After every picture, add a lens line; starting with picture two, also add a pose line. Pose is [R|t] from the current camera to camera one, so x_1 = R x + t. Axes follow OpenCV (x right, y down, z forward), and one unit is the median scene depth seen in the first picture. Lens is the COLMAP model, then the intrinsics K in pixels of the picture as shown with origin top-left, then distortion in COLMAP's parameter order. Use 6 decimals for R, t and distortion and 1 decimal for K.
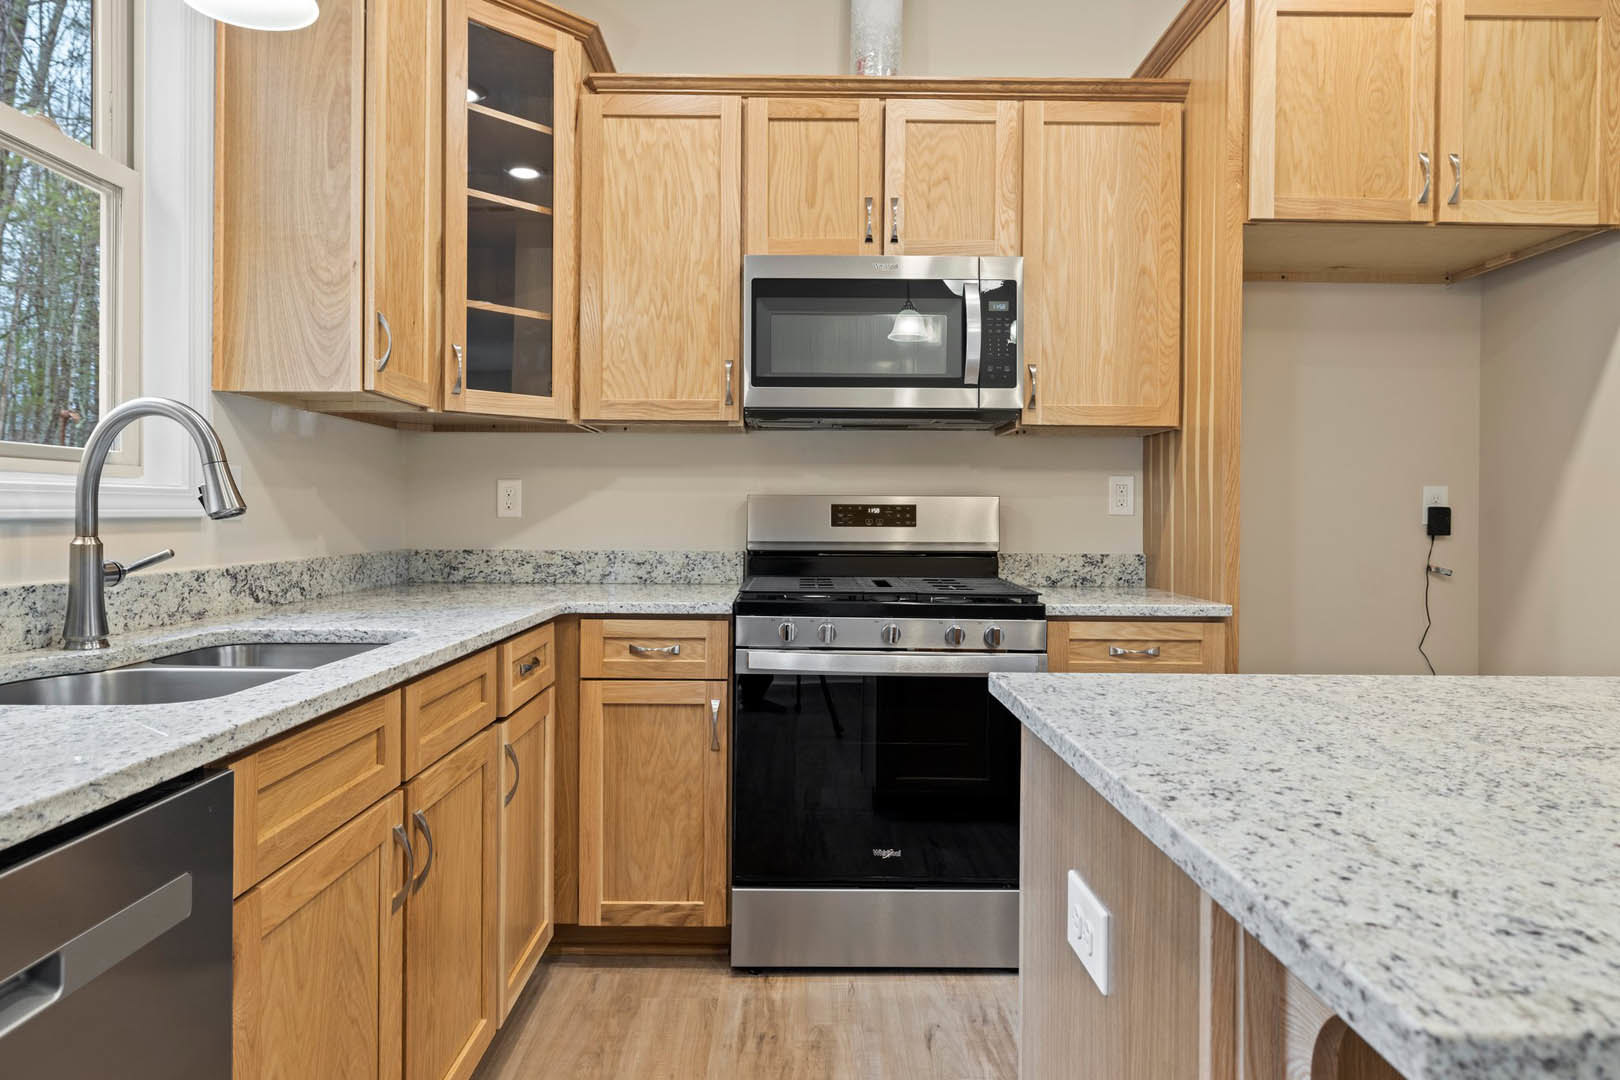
lens RADIAL K [[986.4, 0, 804.0], [0, 986.4, 514.8], [0, 0, 1]] dist [-0.001842, -0.000454]
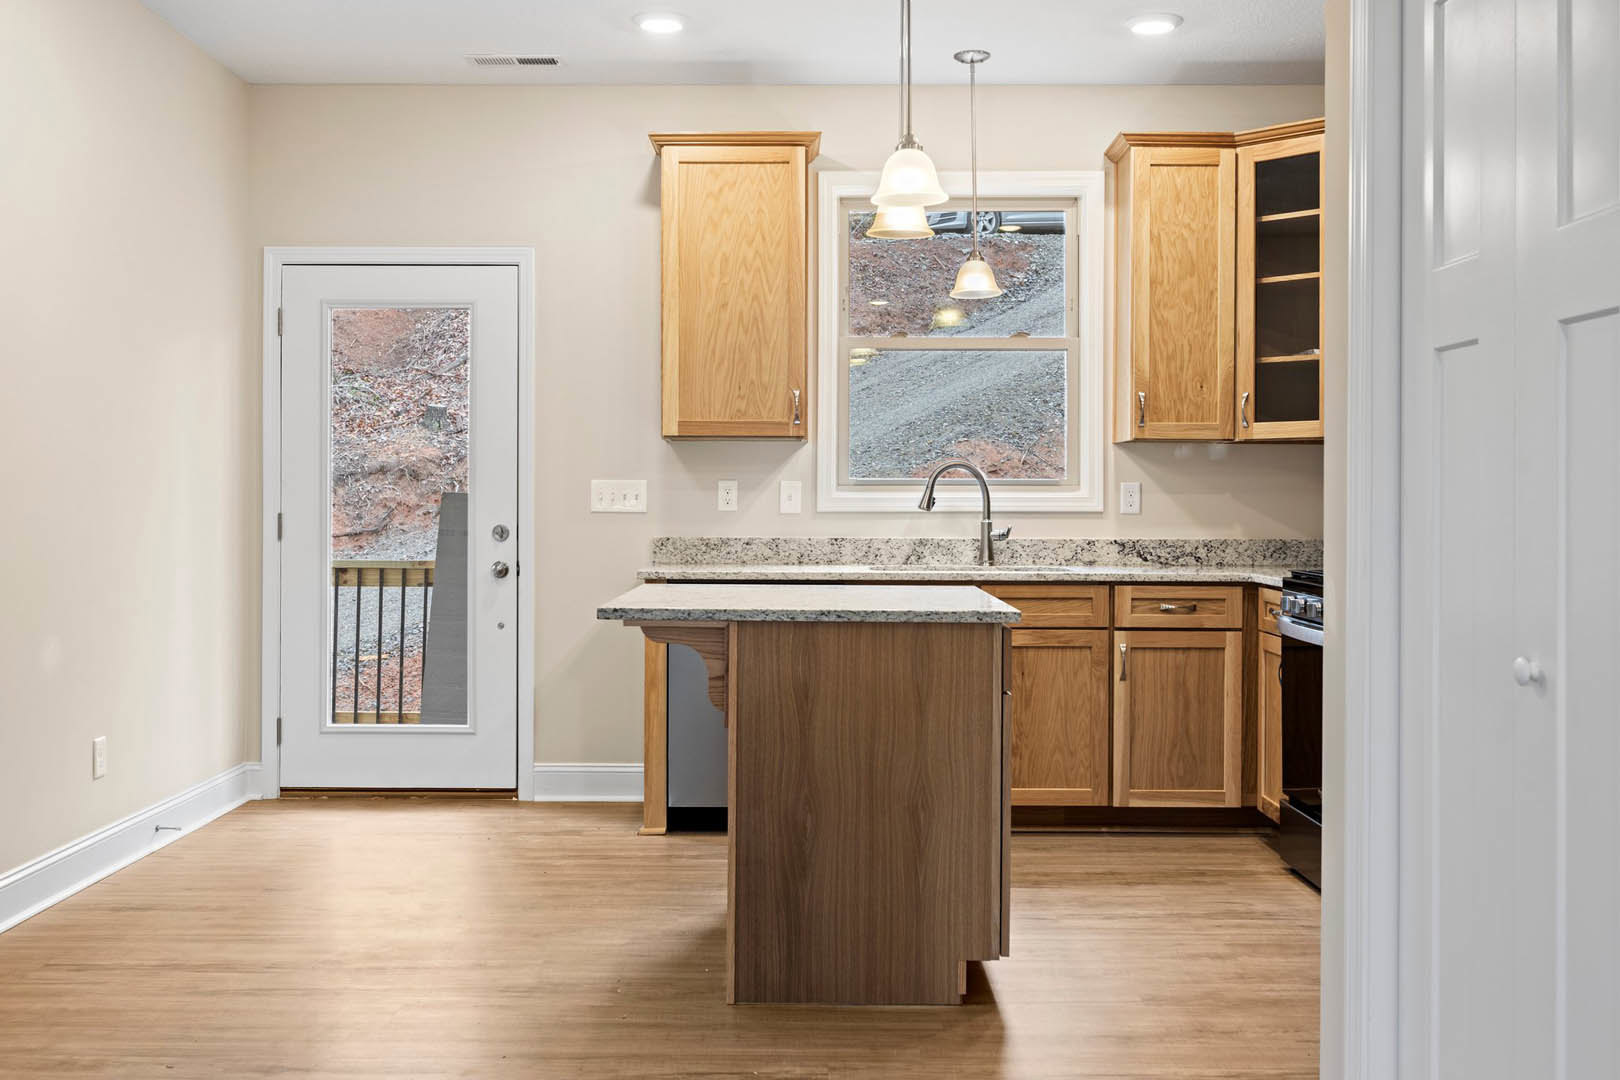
lens RADIAL K [[1576.7, 0, 801.9], [0, 1576.7, 489.6], [0, 0, 1]] dist [-0.001821, 0.001517]
pose [[-0.009974, -0.011381, -0.999885, 1.920343], [-0.005808, 0.999919, -0.011323, -0.001726], [0.999933, 0.005694, -0.010039, 0.368305]]
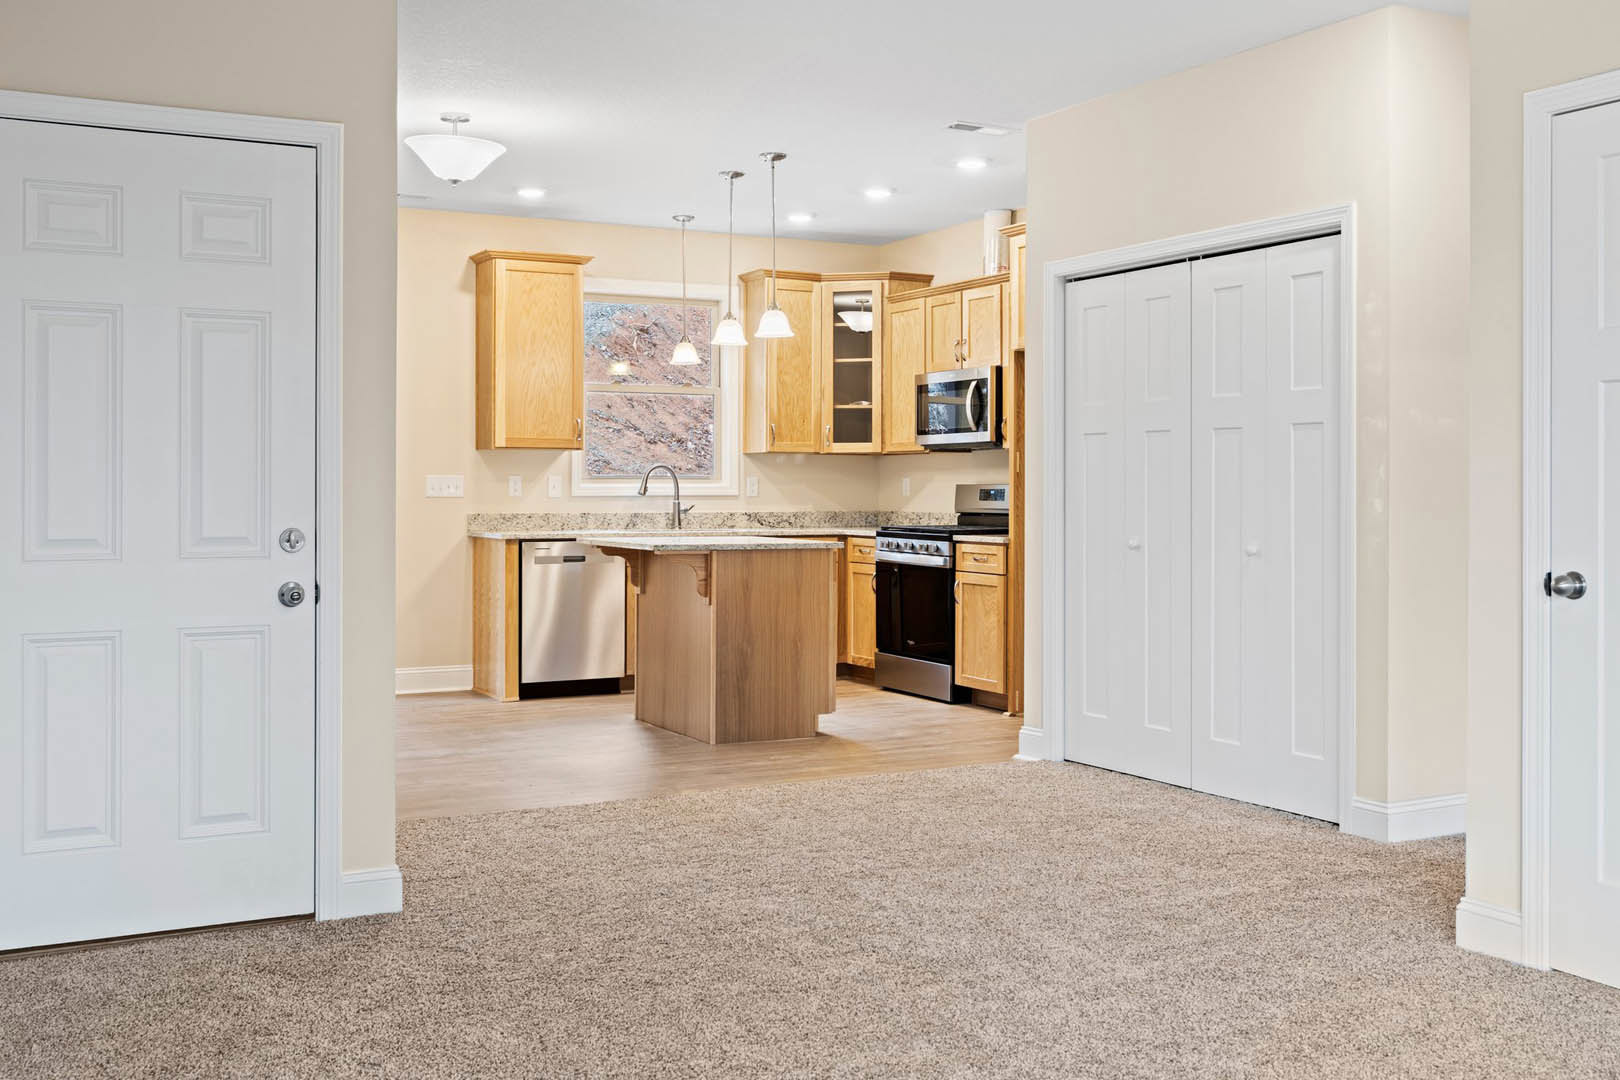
lens RADIAL K [[1576.7, 0, 801.9], [0, 1576.7, 489.6], [0, 0, 1]] dist [-0.001821, 0.001517]
pose [[0.467629, -0.003992, -0.883916, 3.058360], [-0.000411, 0.999989, -0.004733, 0.006463], [0.883925, 0.002577, 0.467622, -0.892512]]
